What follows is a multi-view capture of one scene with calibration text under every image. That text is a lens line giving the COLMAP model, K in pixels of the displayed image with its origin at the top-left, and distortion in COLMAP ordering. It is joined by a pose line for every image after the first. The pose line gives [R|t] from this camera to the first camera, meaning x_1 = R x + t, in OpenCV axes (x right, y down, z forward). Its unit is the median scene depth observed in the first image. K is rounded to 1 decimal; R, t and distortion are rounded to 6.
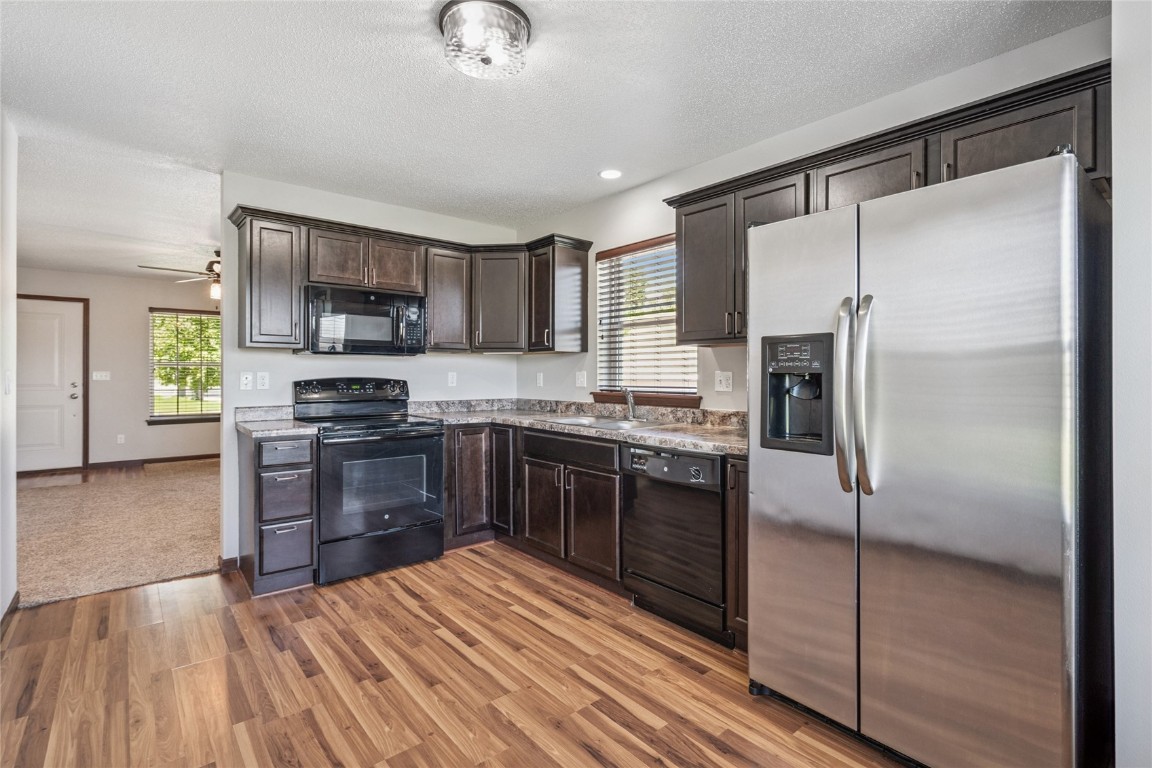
lens RADIAL K [[537.9, 0, 577.5], [0, 537.9, 372.5], [0, 0, 1]] dist [-0.003545, -0.000210]
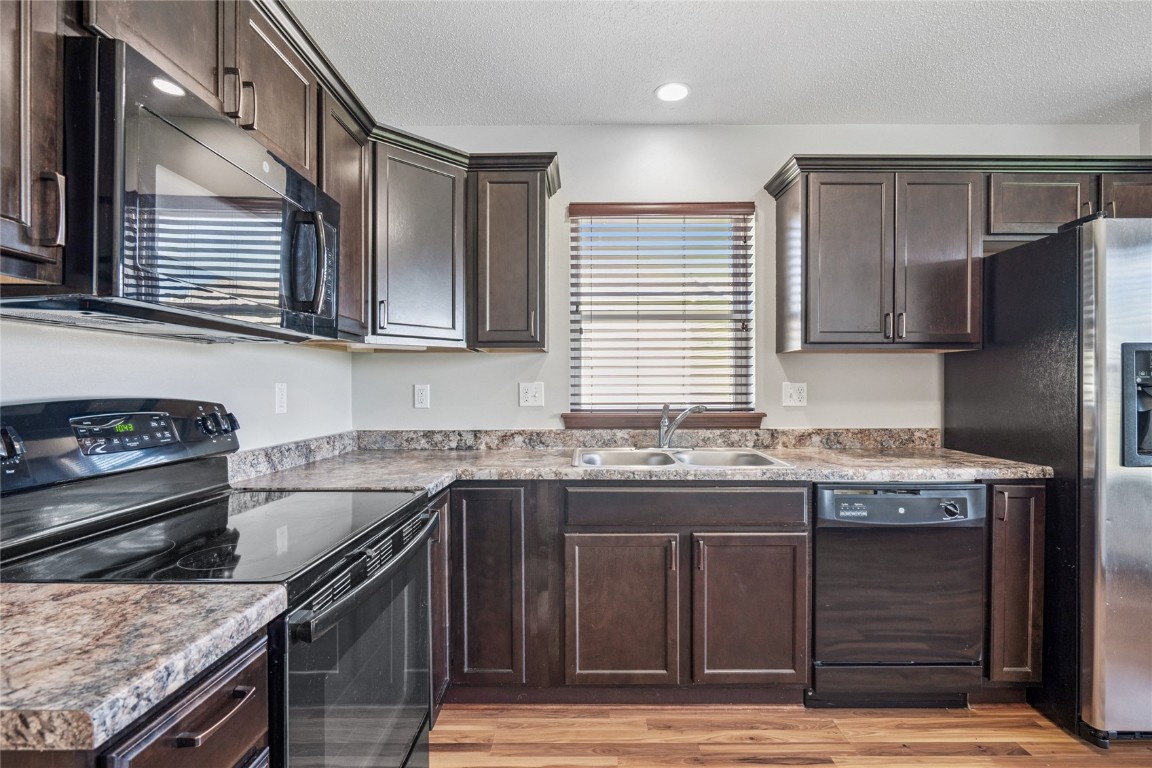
lens RADIAL K [[542.4, 0, 581.8], [0, 542.4, 386.0], [0, 0, 1]] dist [-0.002566, 0.000233]
pose [[0.646485, -0.001852, 0.762925, -0.571704], [0.000664, 0.999998, 0.001864, 0.001682], [-0.762927, -0.000699, 0.646485, 0.682448]]
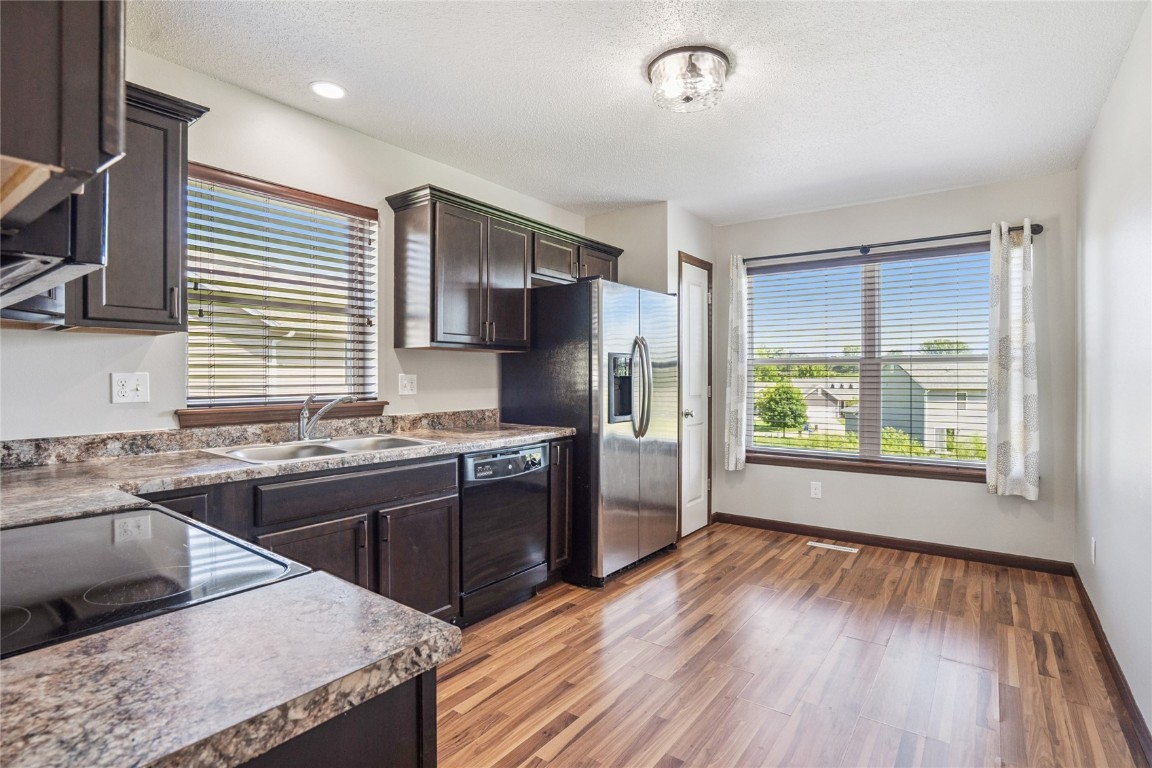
lens RADIAL K [[570.0, 0, 580.2], [0, 570.0, 378.4], [0, 0, 1]] dist [-0.054200, 0.031239]
pose [[-0.229000, -0.004580, 0.973416, -0.768912], [-0.002024, 0.999989, 0.004229, 0.000671], [-0.973424, -0.001002, -0.229007, 0.901606]]
